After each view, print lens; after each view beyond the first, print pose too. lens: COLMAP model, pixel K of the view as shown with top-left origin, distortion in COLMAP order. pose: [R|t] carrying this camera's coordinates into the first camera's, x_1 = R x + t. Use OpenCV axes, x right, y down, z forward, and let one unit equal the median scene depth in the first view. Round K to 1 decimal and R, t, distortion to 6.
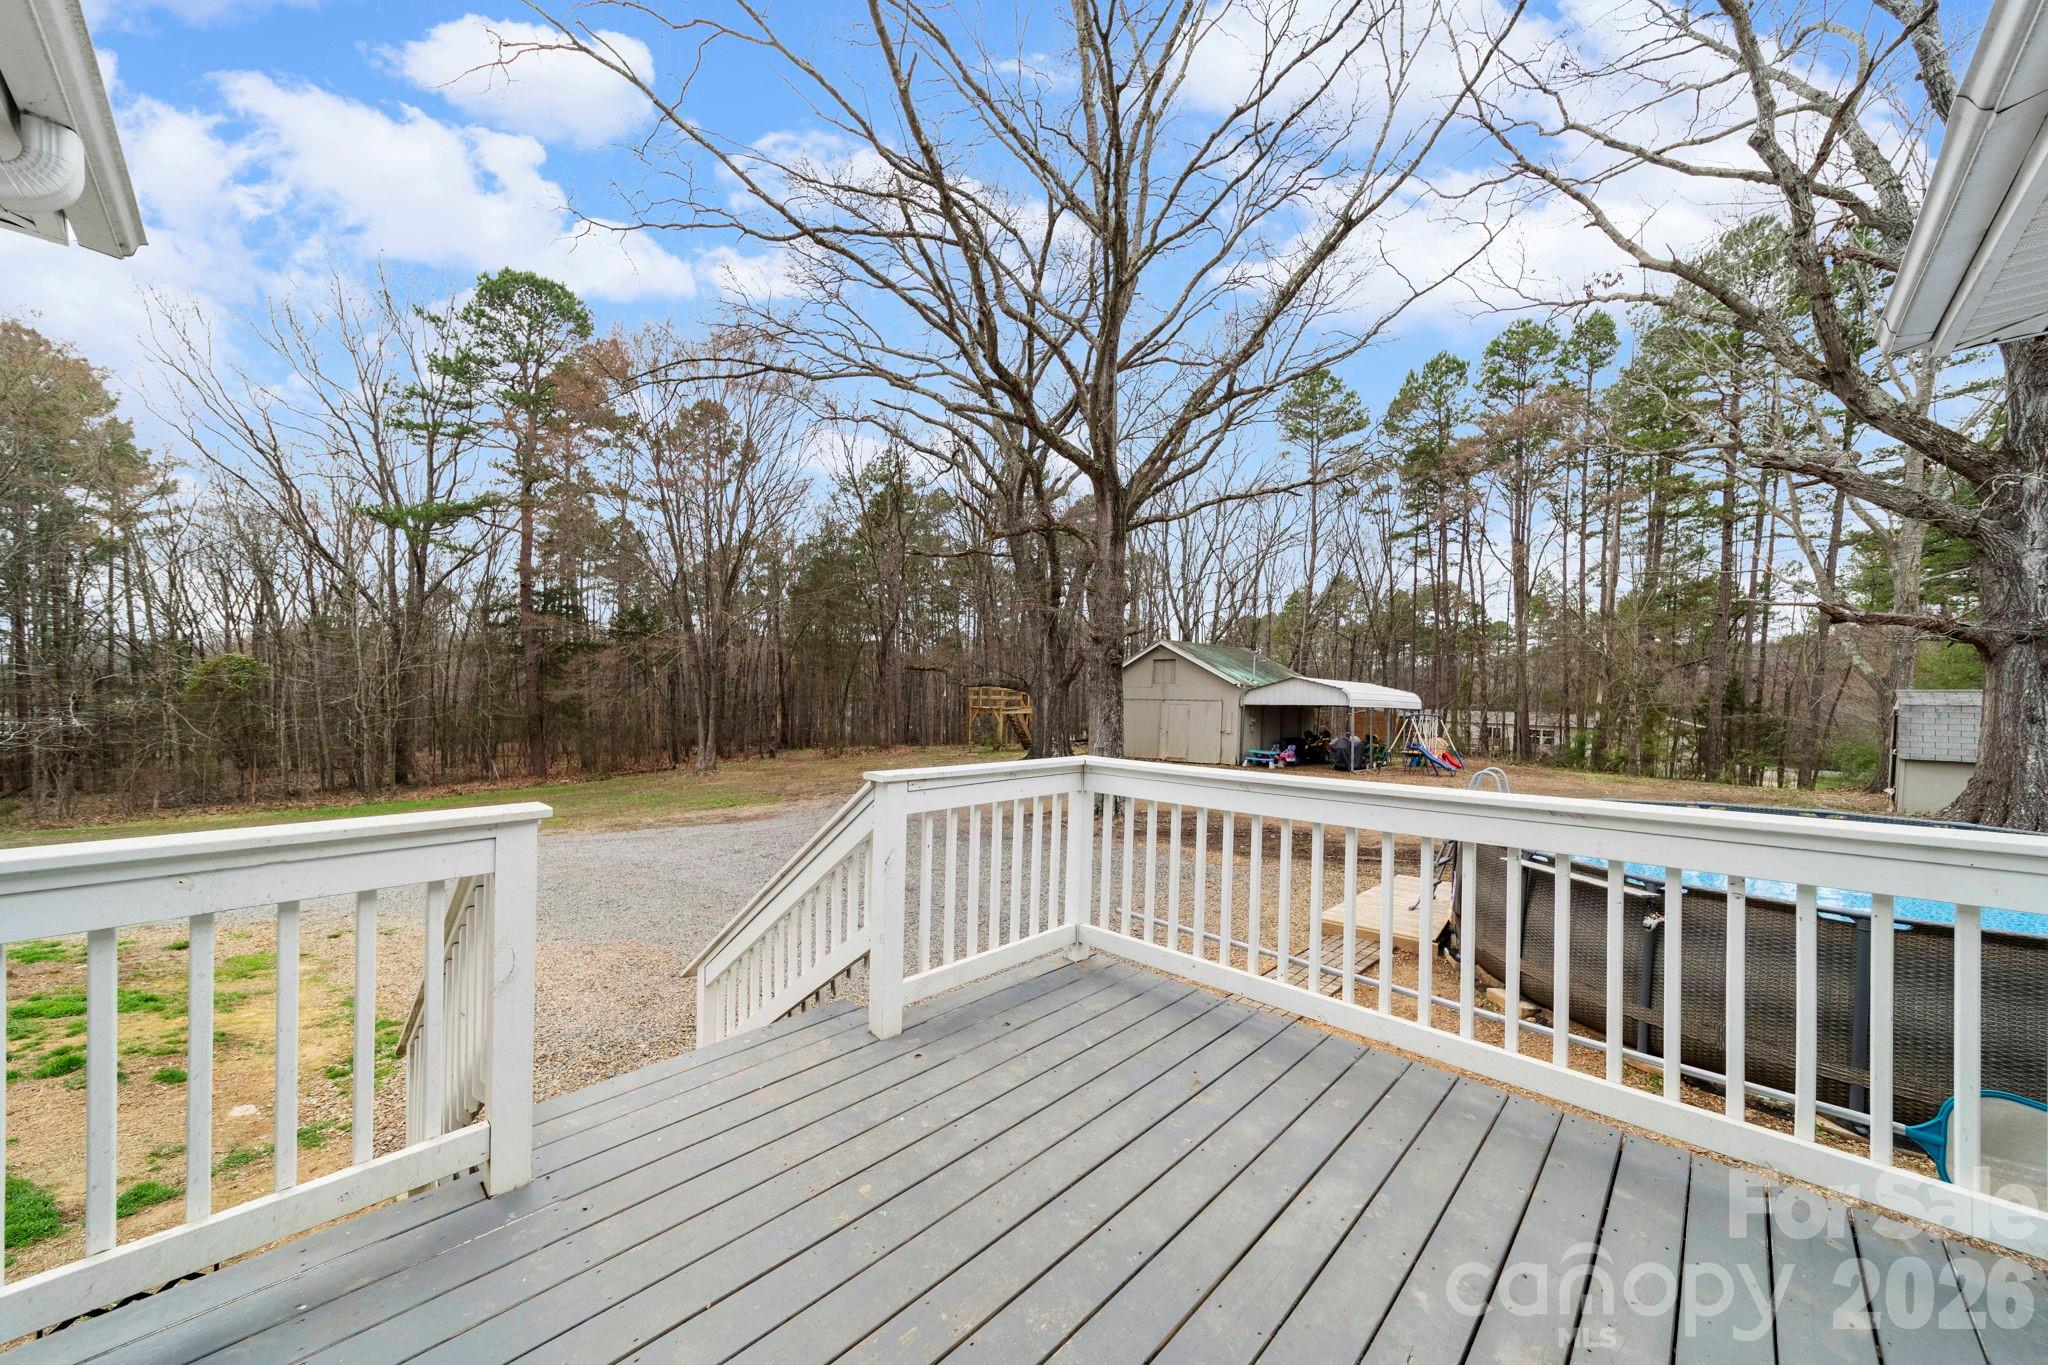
lens RADIAL K [[722.2, 0, 1017.3], [0, 722.2, 673.5], [0, 0, 1]] dist [0.007561, 0.000045]
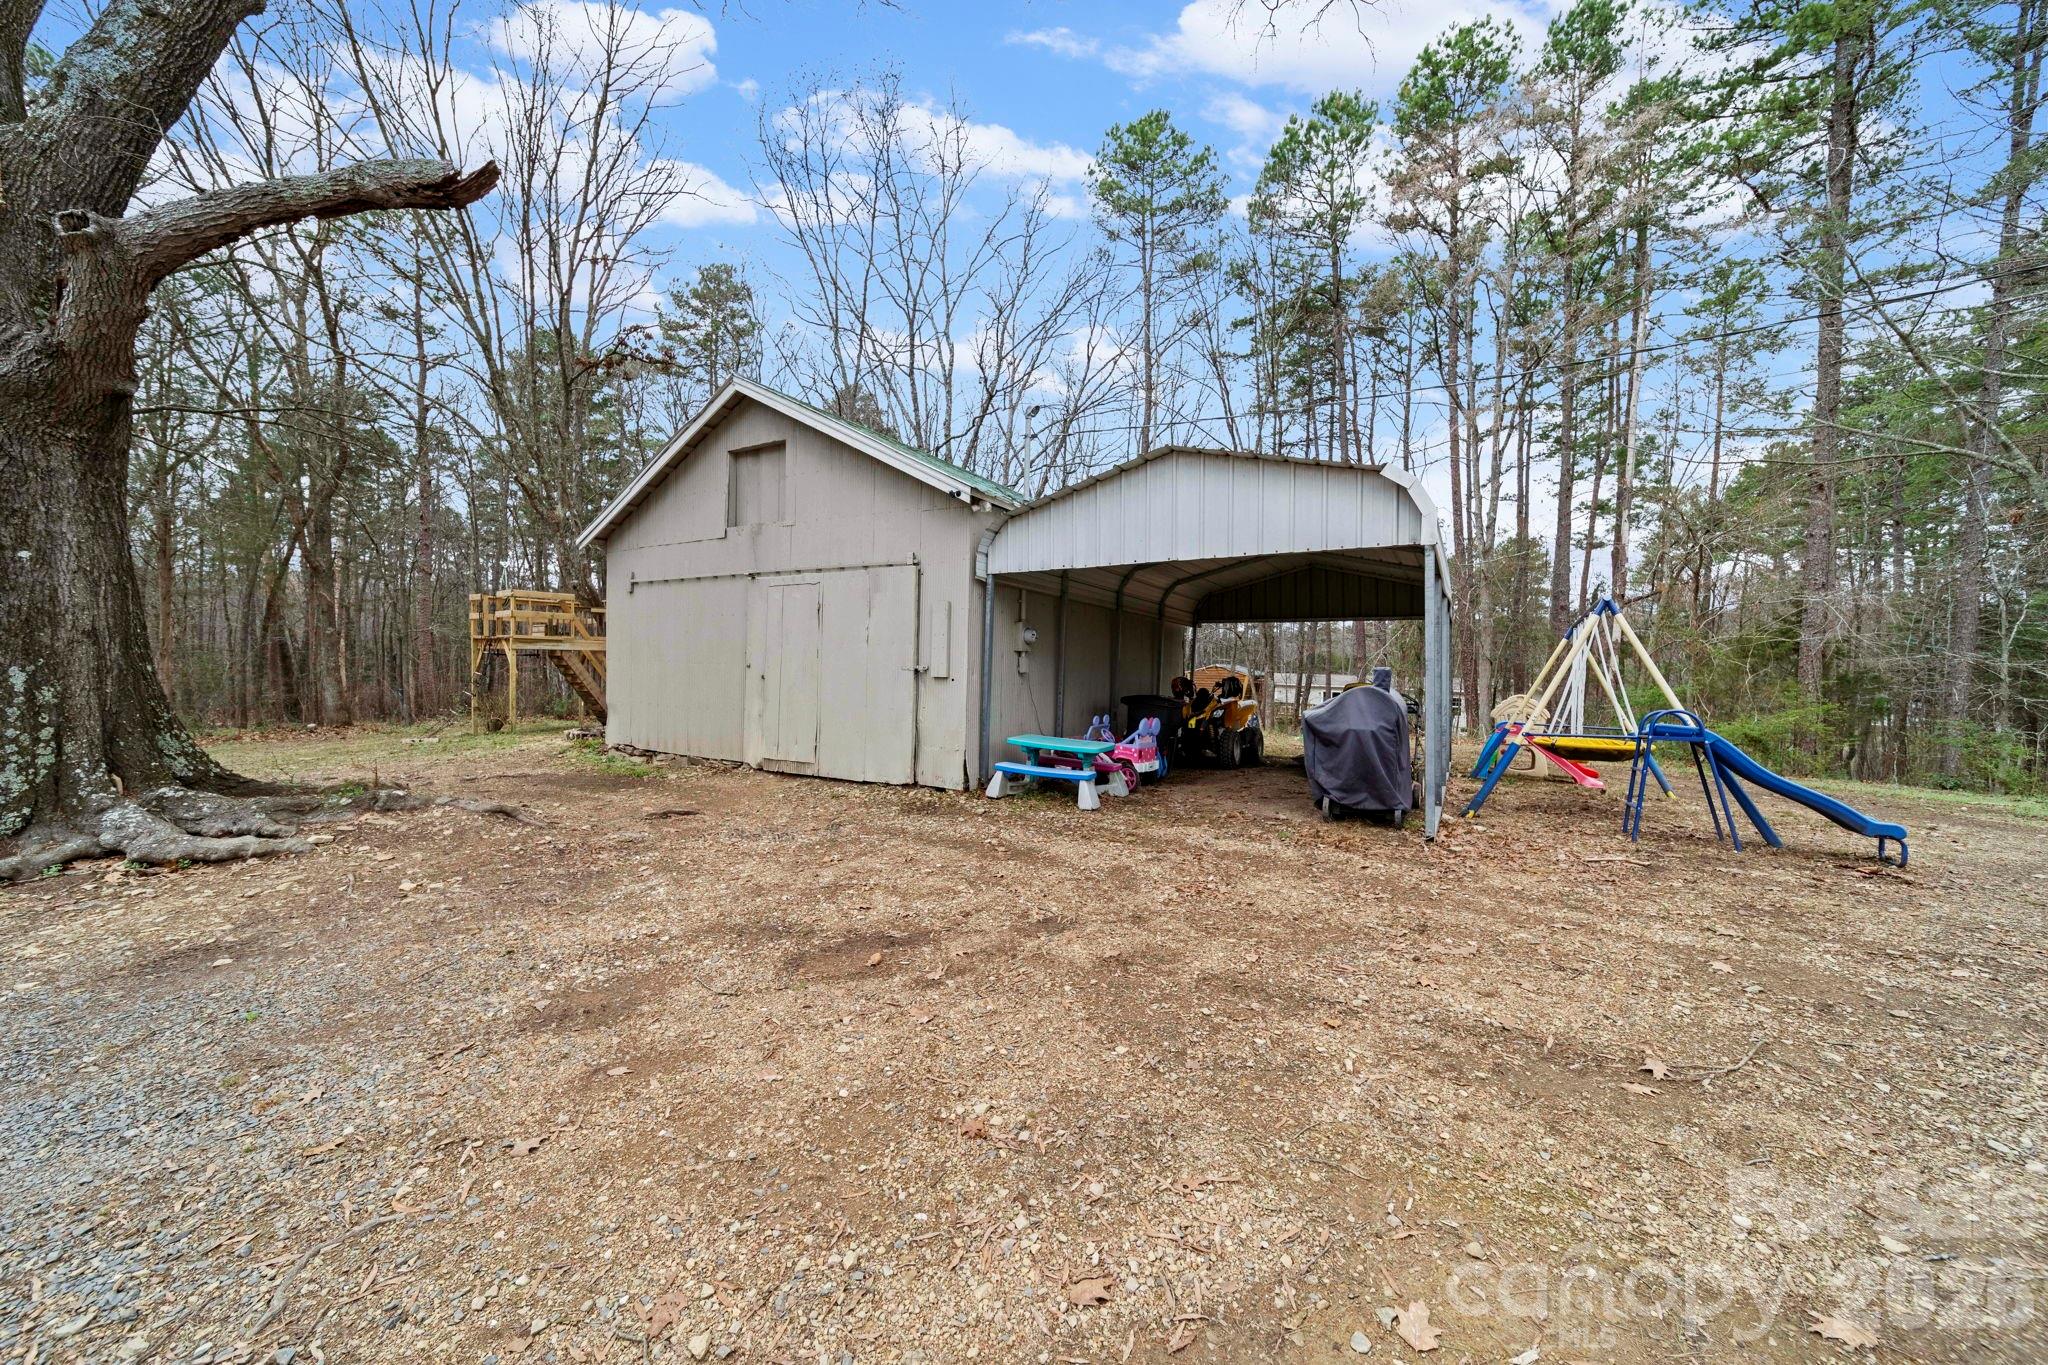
lens RADIAL K [[722.2, 0, 1017.3], [0, 722.2, 673.5], [0, 0, 1]] dist [0.007561, 0.000045]
pose [[0.969202, -0.010553, 0.246040, 0.251428], [0.004338, 0.999658, 0.025790, 0.072382], [-0.246228, -0.023928, 0.968916, 0.720438]]
